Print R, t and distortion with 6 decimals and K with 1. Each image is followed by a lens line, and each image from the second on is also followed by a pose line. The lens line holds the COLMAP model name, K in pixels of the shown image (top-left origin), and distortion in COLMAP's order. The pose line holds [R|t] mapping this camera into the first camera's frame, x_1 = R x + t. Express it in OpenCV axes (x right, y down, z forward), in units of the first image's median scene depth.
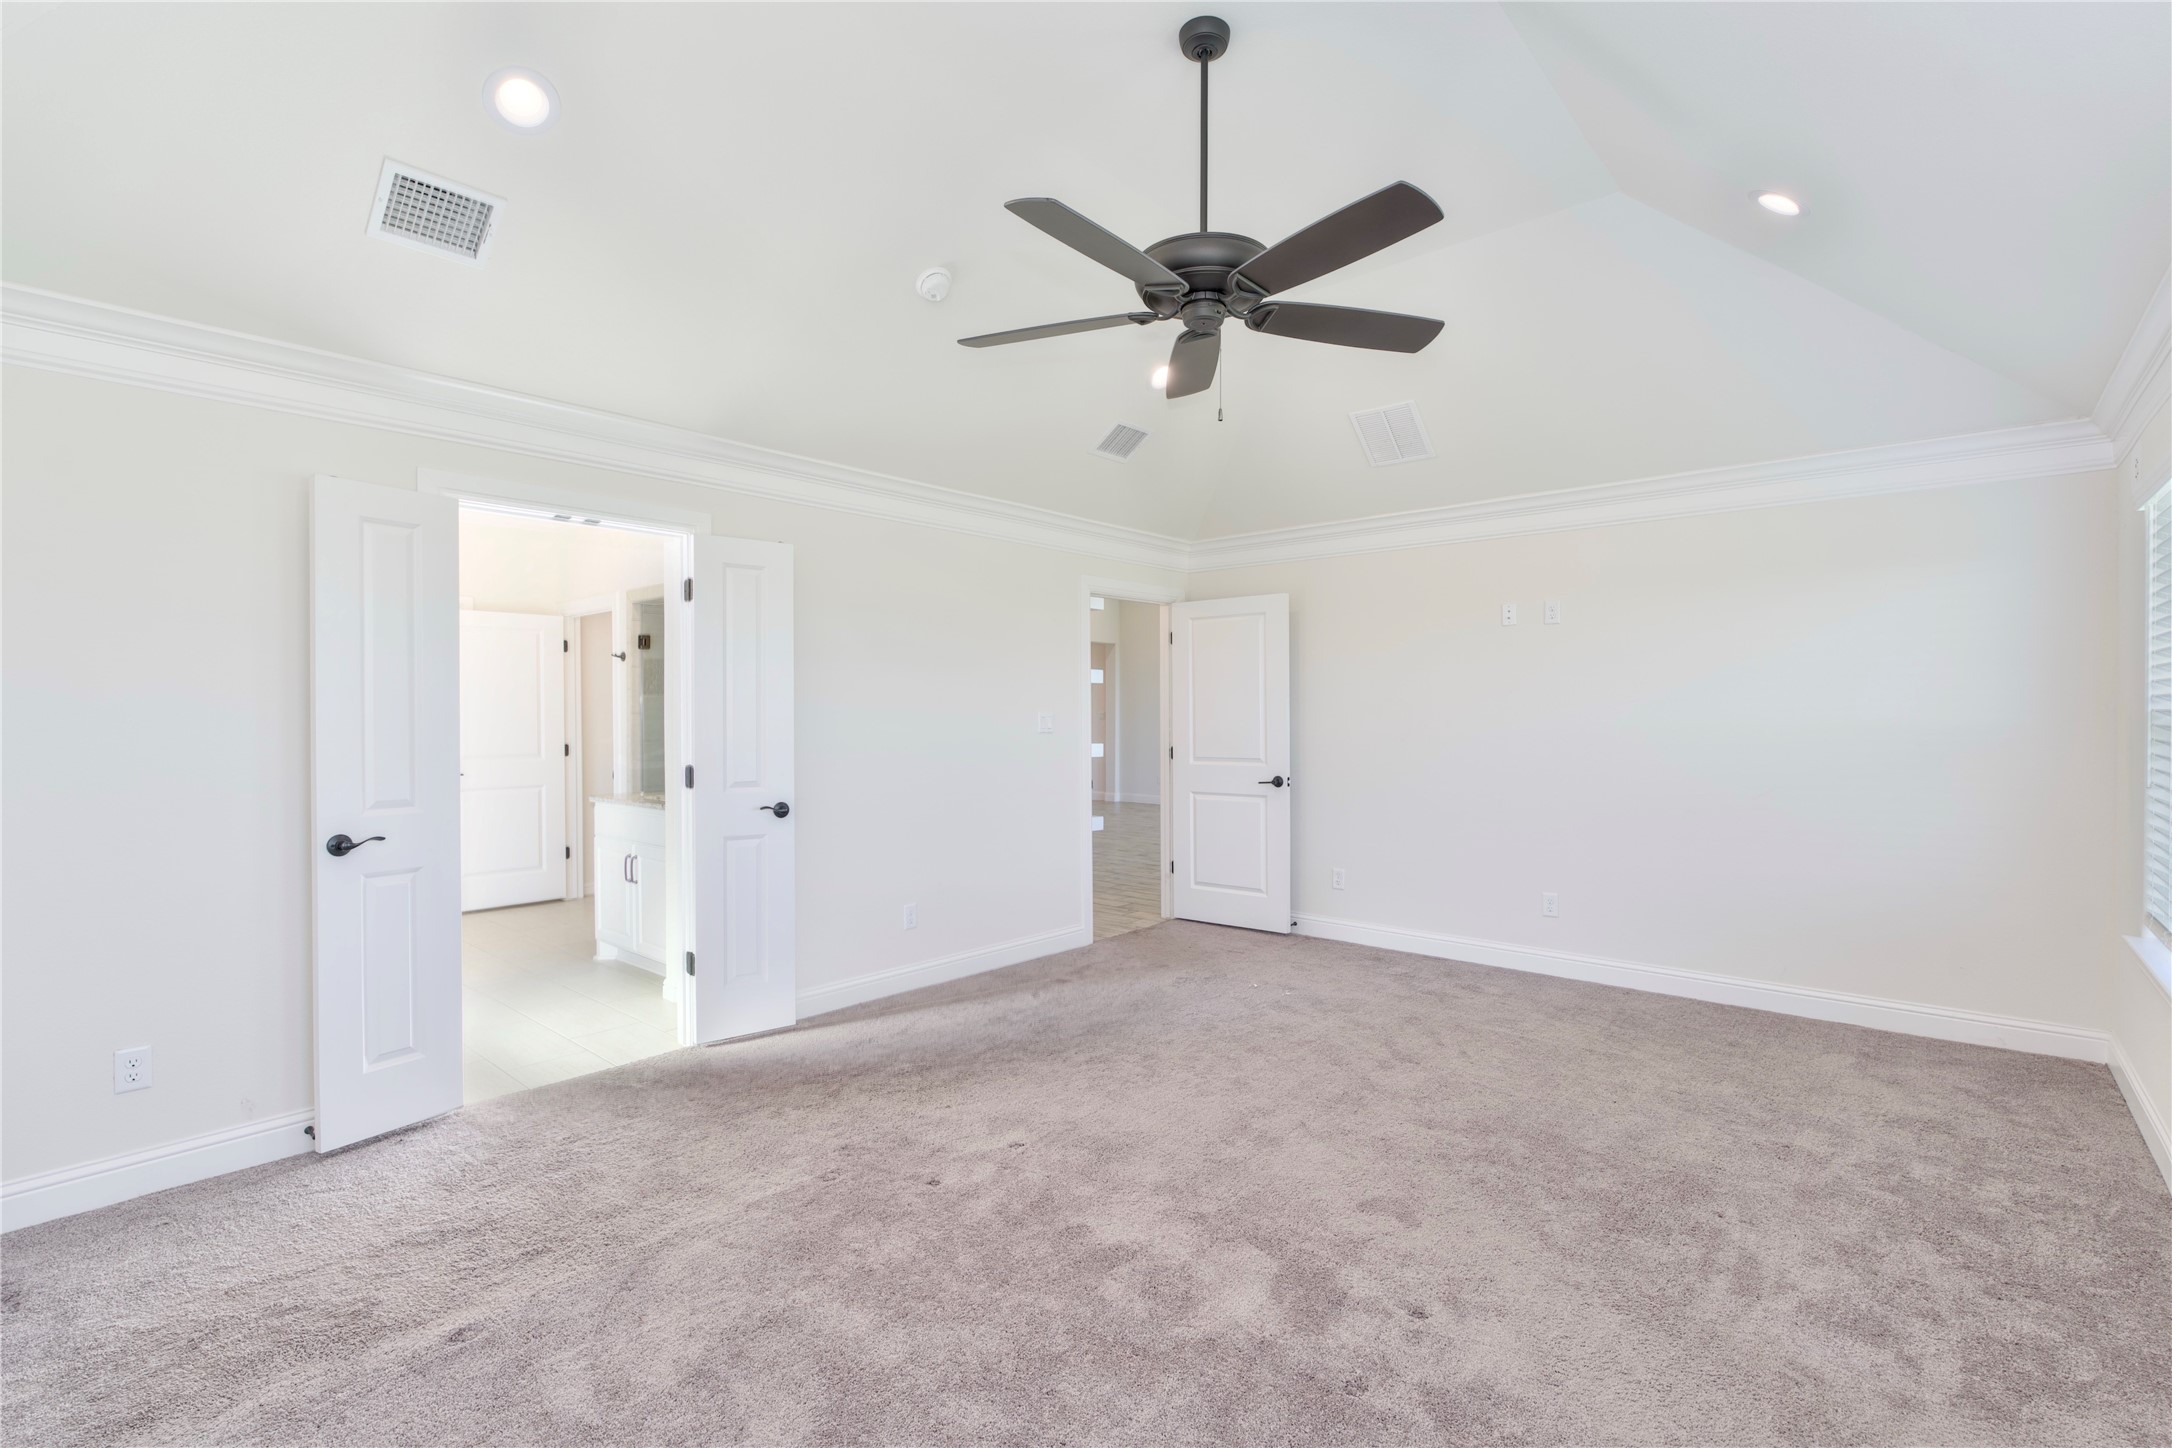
lens RADIAL K [[988.1, 0, 1087.9], [0, 988.1, 725.1], [0, 0, 1]] dist [-0.003493, -0.000310]
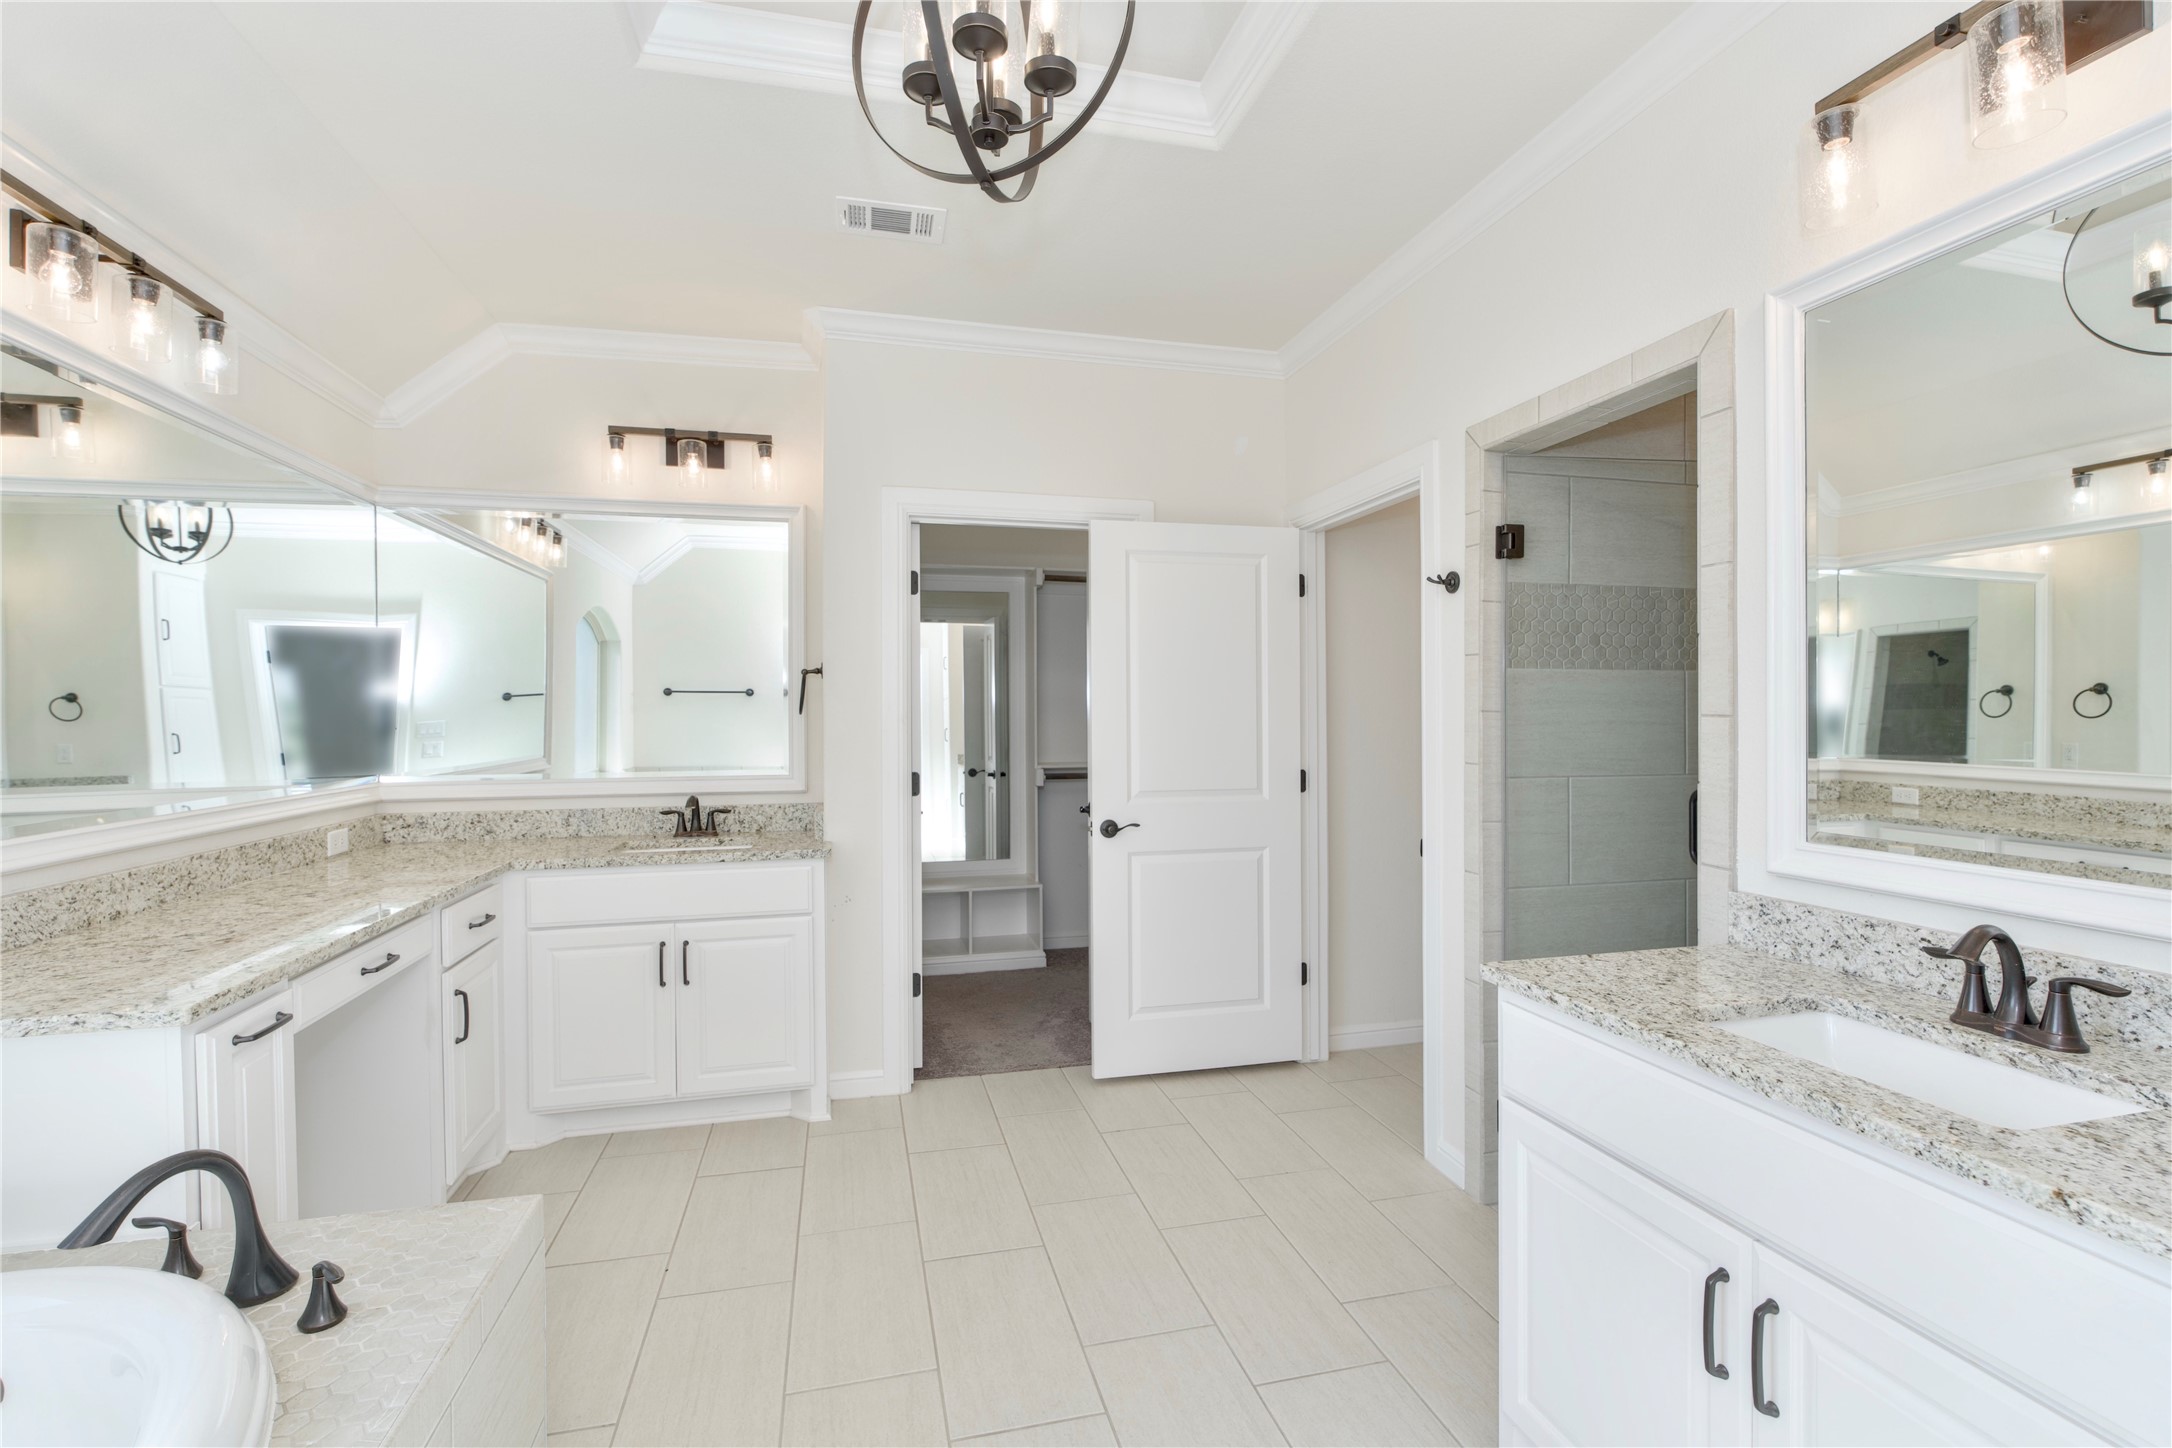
lens RADIAL K [[988.1, 0, 1086.3], [0, 988.1, 719.0], [0, 0, 1]] dist [-0.003493, -0.000310]
pose [[0.825638, 0.004713, -0.564180, -0.353488], [0.000541, 0.999958, 0.009145, -0.013128], [0.564200, -0.007856, 0.825601, 0.541941]]
